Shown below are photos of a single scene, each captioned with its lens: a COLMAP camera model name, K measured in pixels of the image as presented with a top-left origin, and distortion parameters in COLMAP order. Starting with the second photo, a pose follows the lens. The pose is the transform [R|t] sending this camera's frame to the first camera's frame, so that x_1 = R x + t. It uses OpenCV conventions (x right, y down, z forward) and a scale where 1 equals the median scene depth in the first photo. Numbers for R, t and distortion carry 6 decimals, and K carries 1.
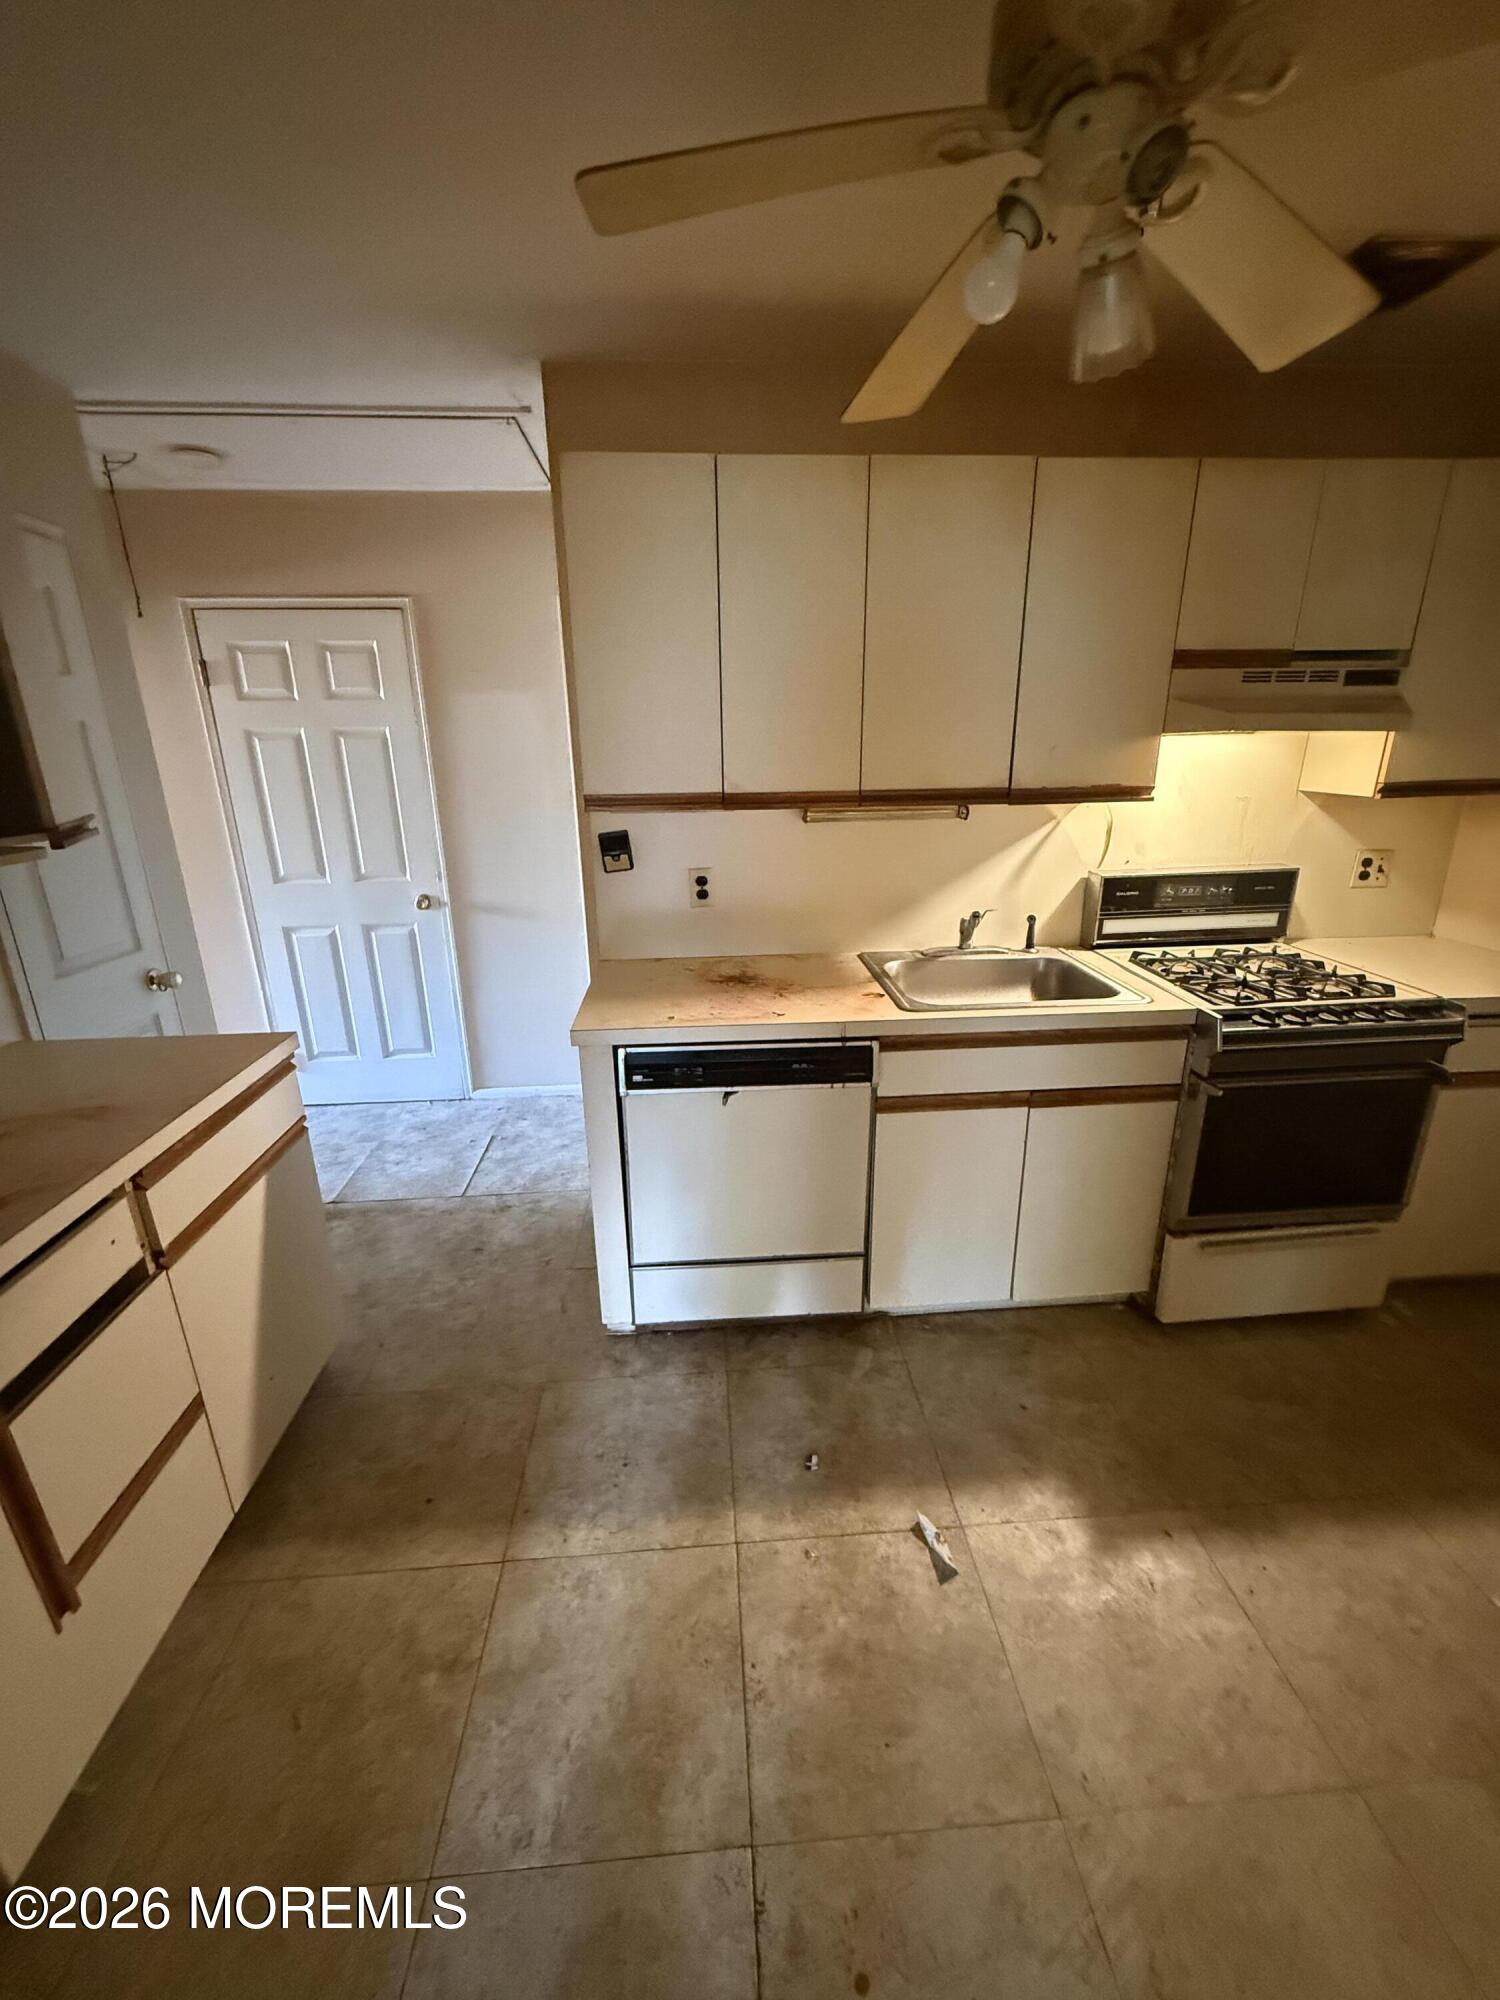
lens RADIAL K [[793.5, 0, 748.5], [0, 793.5, 994.9], [0, 0, 1]] dist [0.000176, -0.000696]
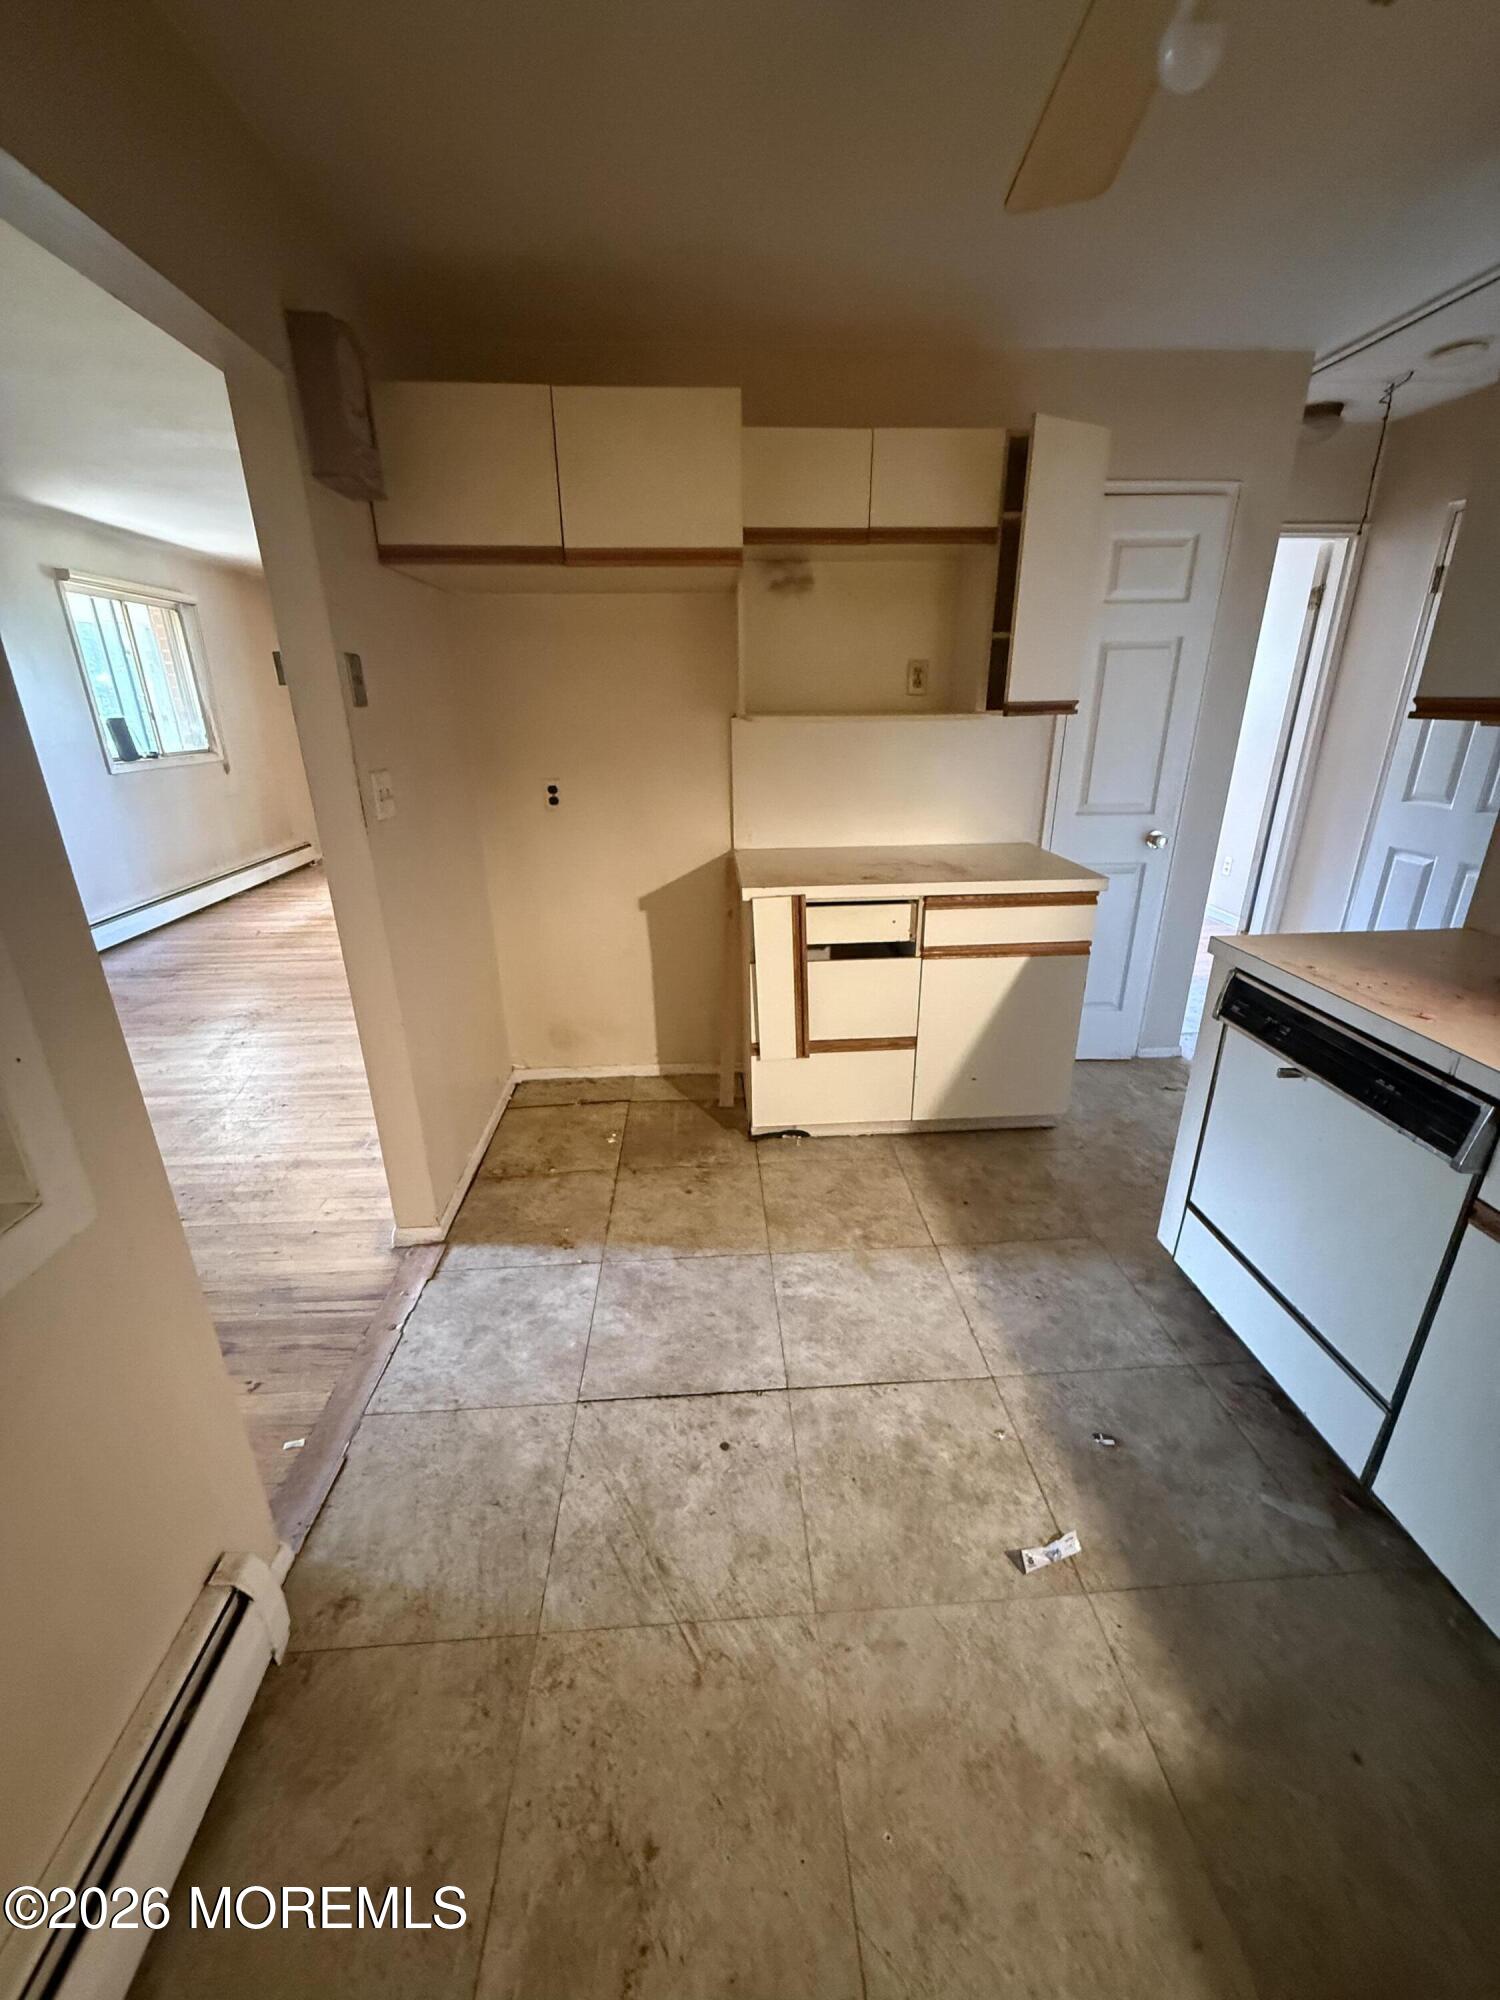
lens RADIAL K [[793.5, 0, 748.5], [0, 793.5, 994.9], [0, 0, 1]] dist [0.000176, -0.000696]
pose [[-0.005509, 0.366306, -0.930478, 0.654258], [-0.289305, 0.890116, 0.352130, -0.064343], [0.957221, 0.271132, 0.101071, 0.326271]]
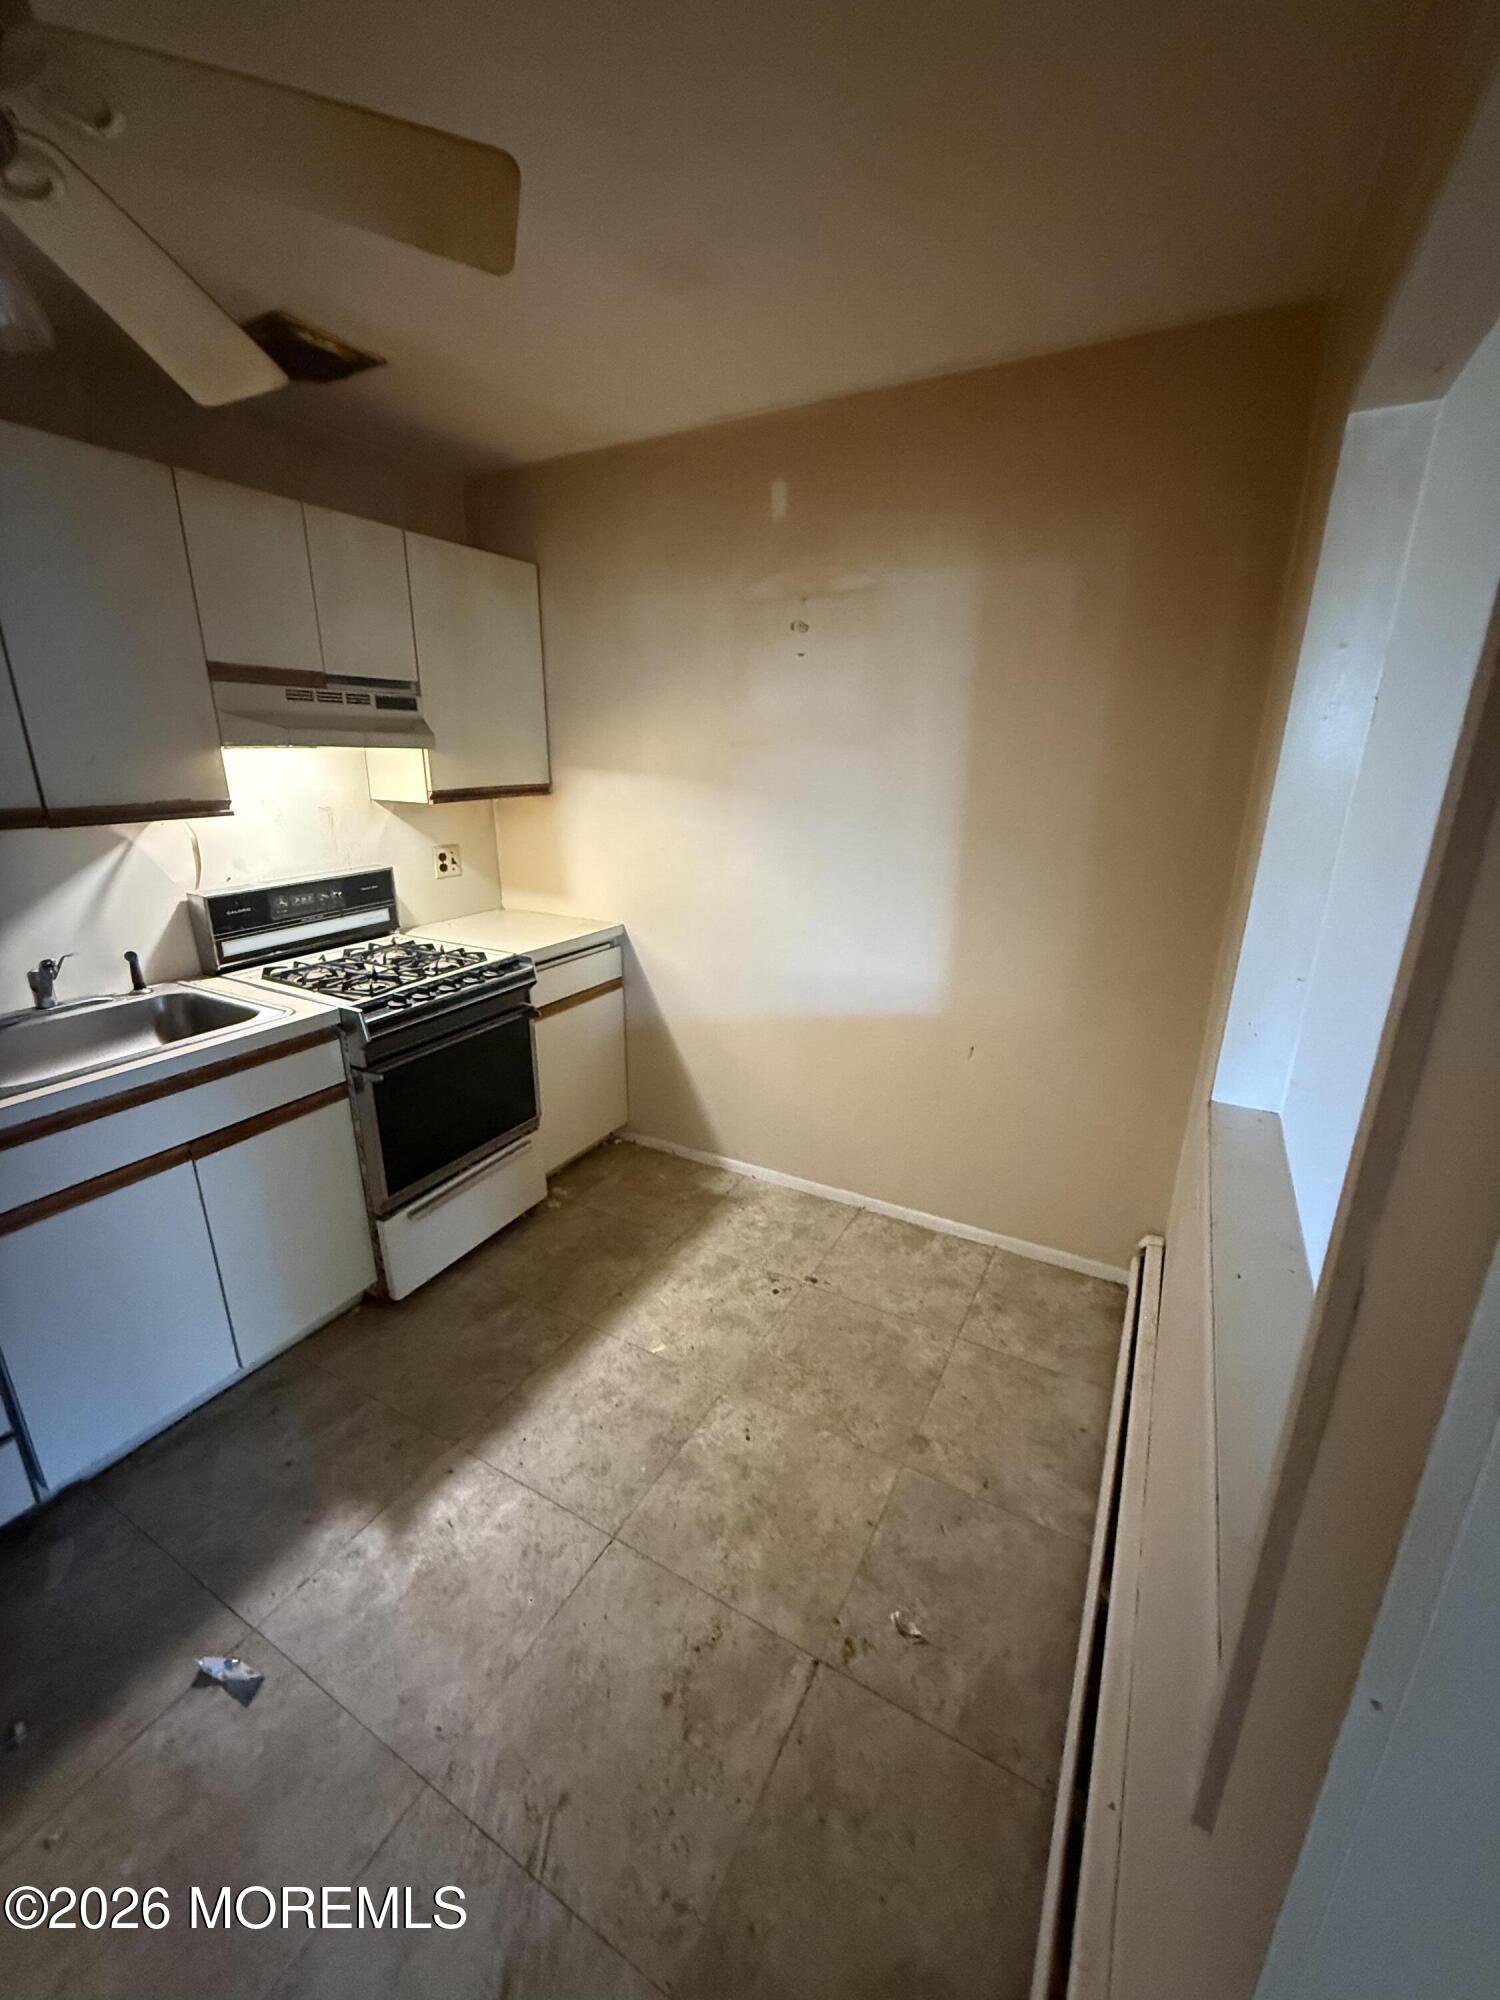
lens RADIAL K [[793.5, 0, 748.5], [0, 793.5, 994.9], [0, 0, 1]] dist [0.000176, -0.000696]
pose [[0.539392, -0.231761, 0.809533, 0.009293], [0.240353, 0.963757, 0.115767, 0.008535], [-0.807023, 0.132130, 0.575548, -0.047170]]
